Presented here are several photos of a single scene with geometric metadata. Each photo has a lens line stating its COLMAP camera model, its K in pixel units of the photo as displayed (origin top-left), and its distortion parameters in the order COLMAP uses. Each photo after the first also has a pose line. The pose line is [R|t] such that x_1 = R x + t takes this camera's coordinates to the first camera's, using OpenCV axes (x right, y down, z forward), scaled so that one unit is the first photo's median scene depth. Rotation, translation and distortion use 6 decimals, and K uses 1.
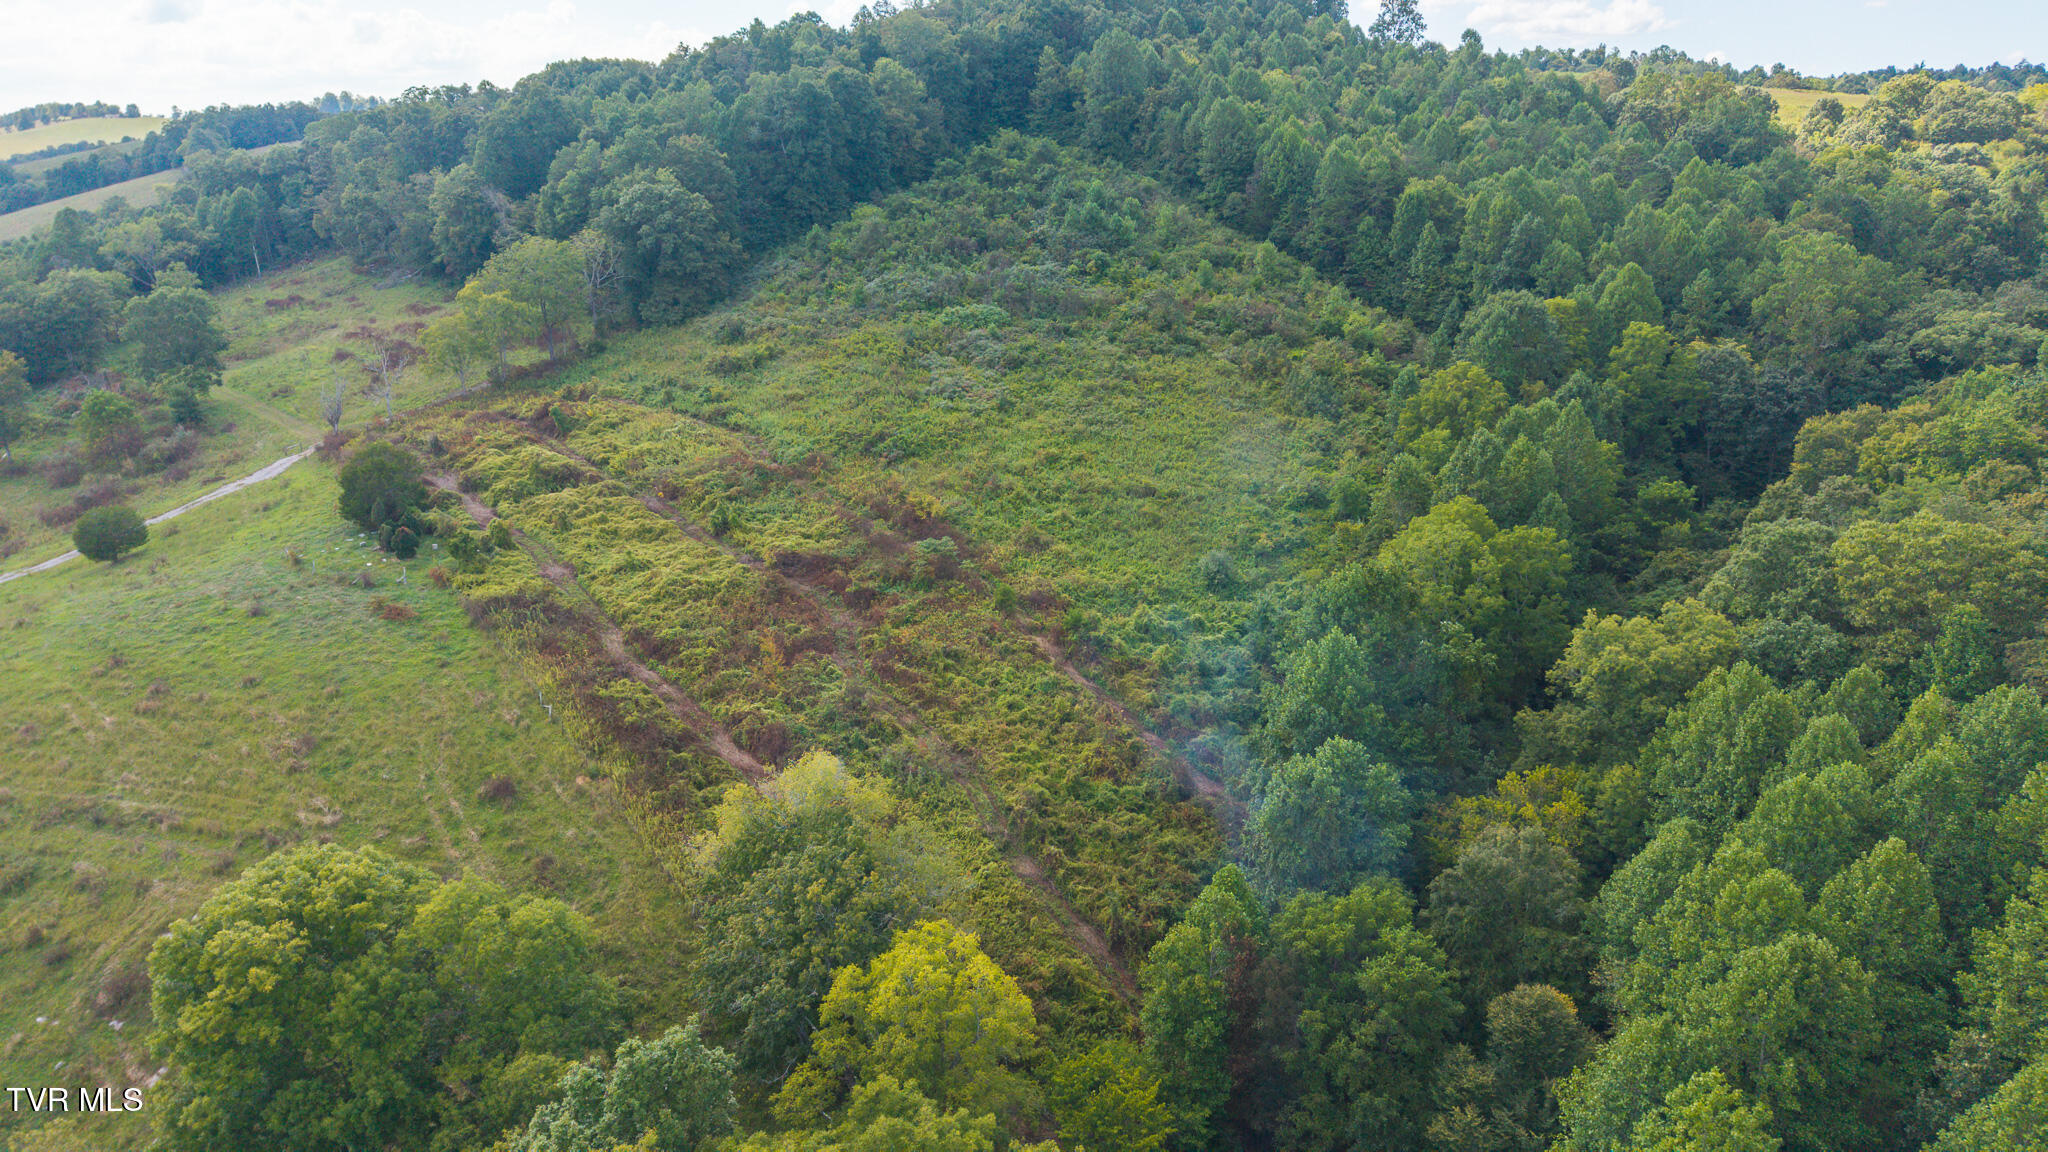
lens RADIAL K [[1356.9, 0, 1018.1], [0, 1356.9, 572.7], [0, 0, 1]] dist [0.028386, -0.023951]
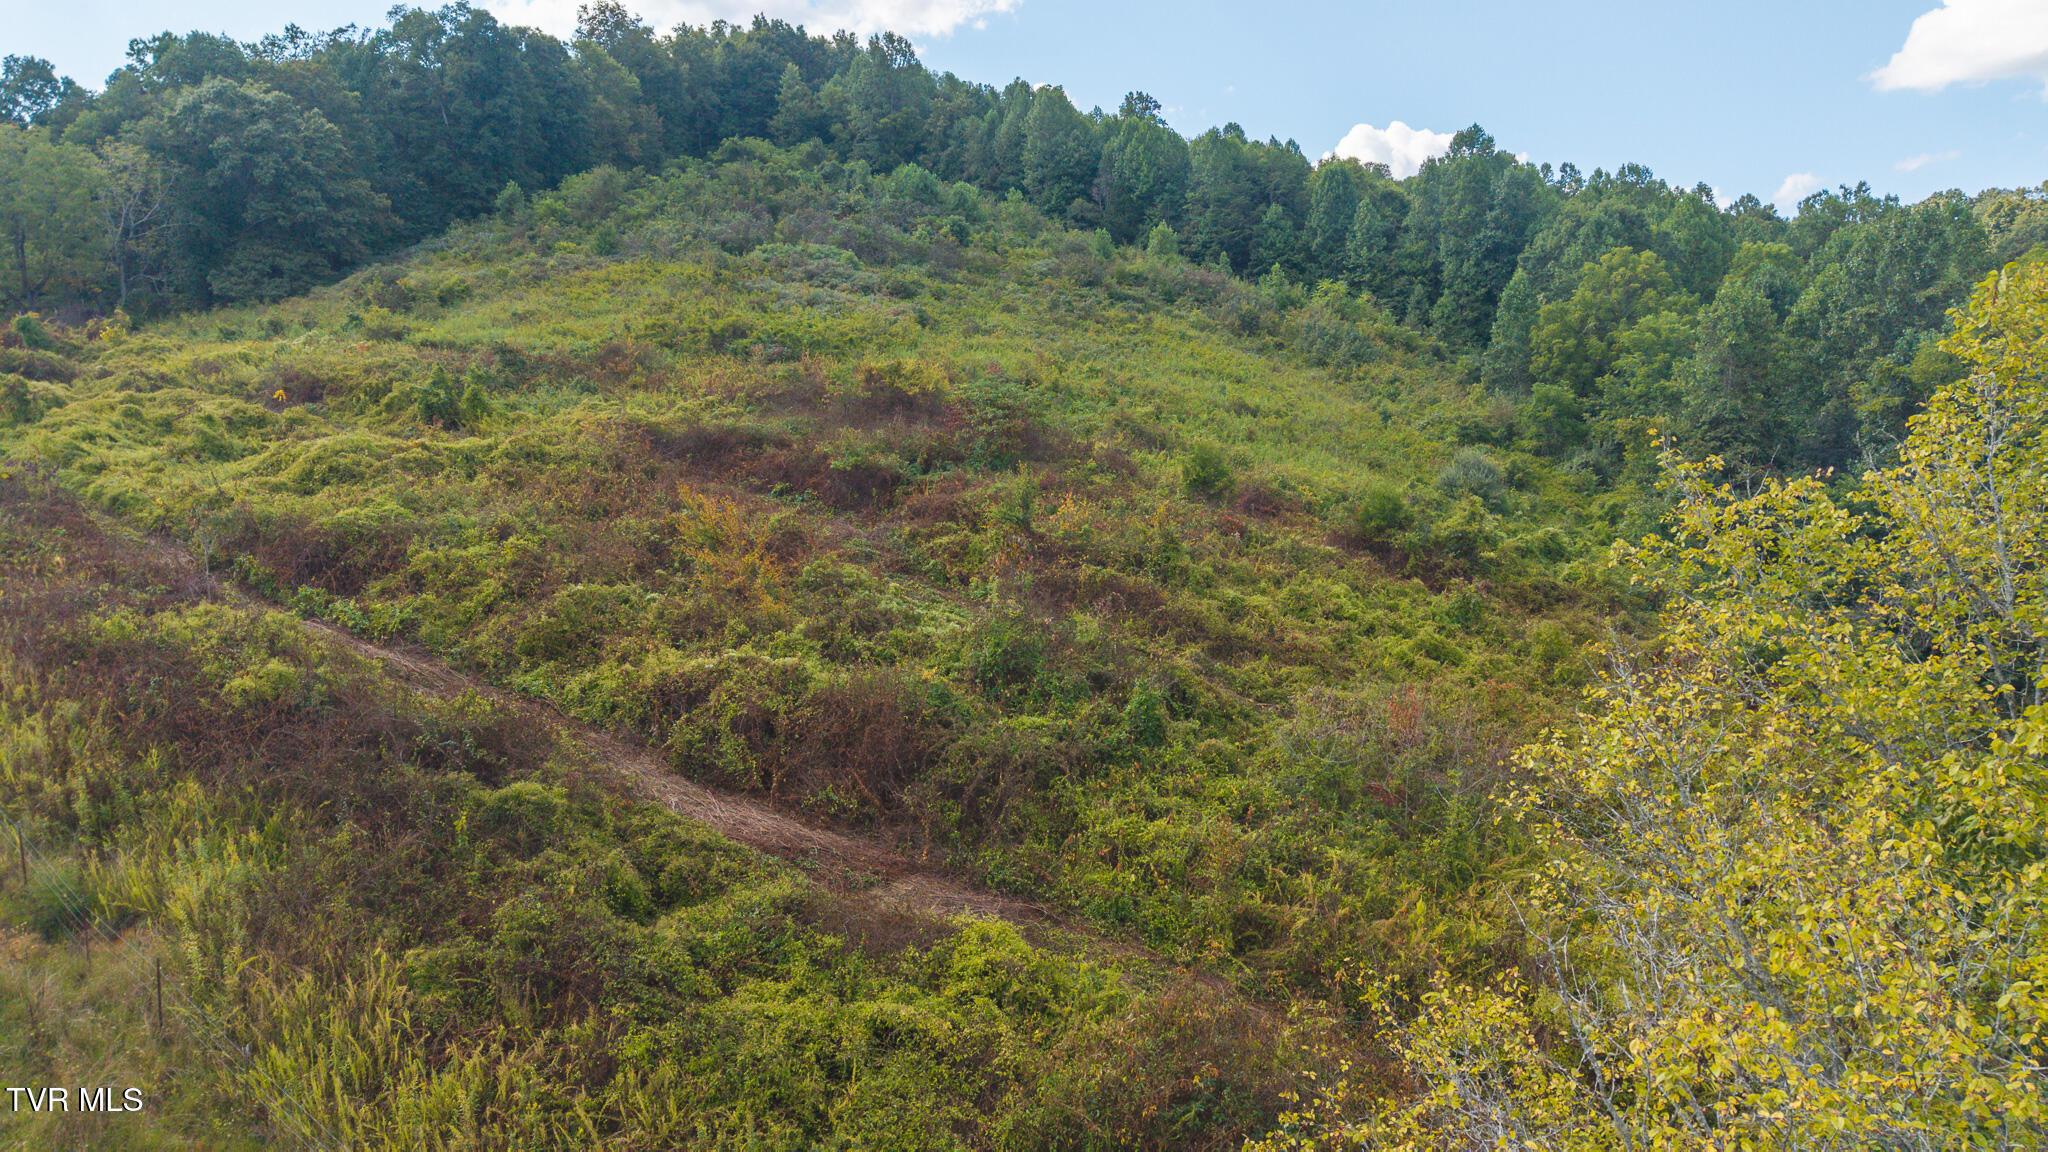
lens RADIAL K [[1361.7, 0, 1028.6], [0, 1361.7, 576.8], [0, 0, 1]] dist [-0.001080, -0.029669]
pose [[0.956212, -0.036219, 0.290426, -0.162225], [0.090662, 0.980159, -0.176264, 0.102920], [-0.278279, 0.194876, 0.940523, 0.535282]]
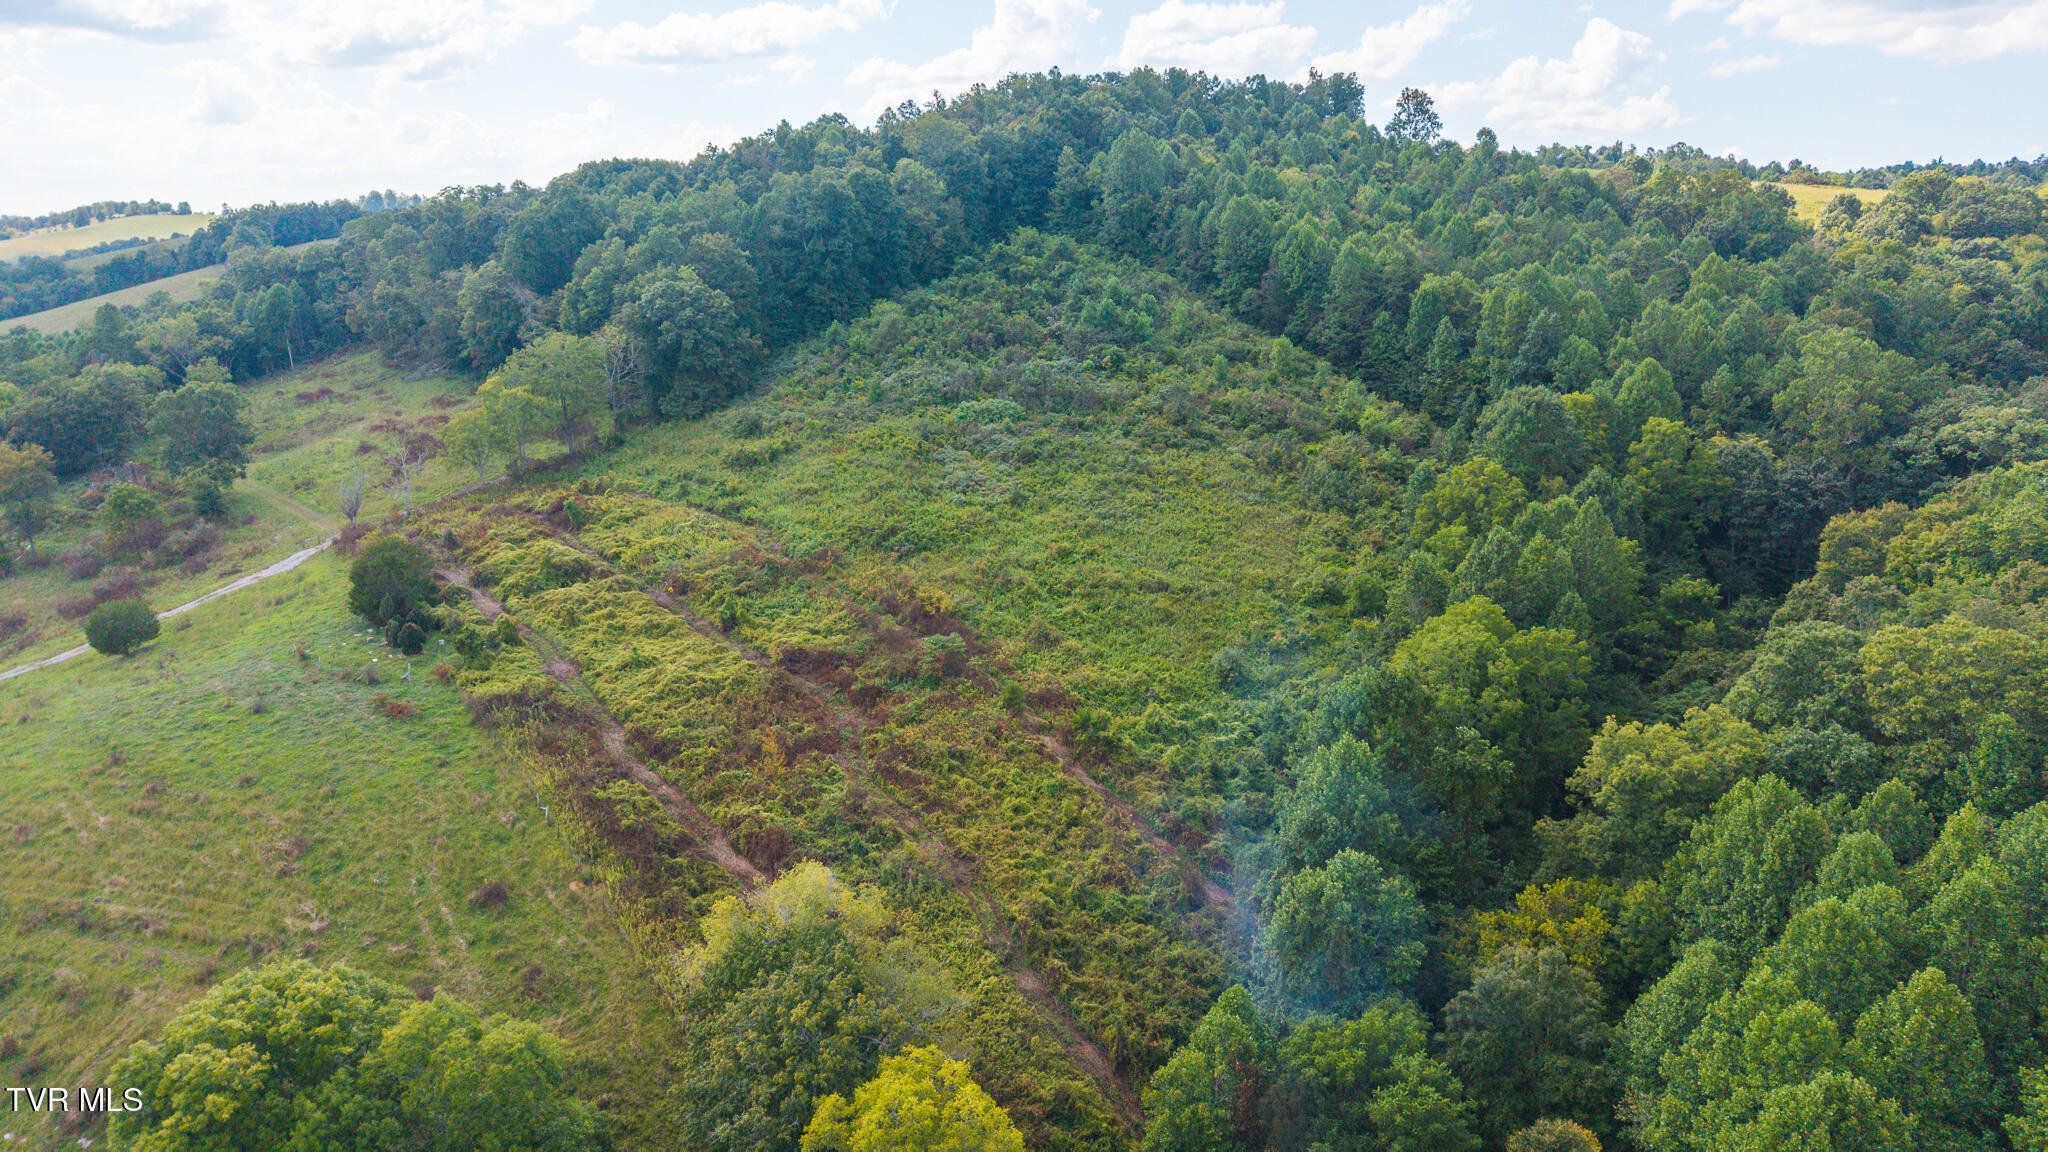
lens RADIAL K [[1356.9, 0, 1018.1], [0, 1356.9, 572.7], [0, 0, 1]] dist [0.028386, -0.023951]
pose [[0.999821, 0.002755, -0.018712, 0.010743], [-0.003938, 0.997975, -0.063484, -0.007784], [0.018499, 0.063546, 0.997807, 0.010713]]
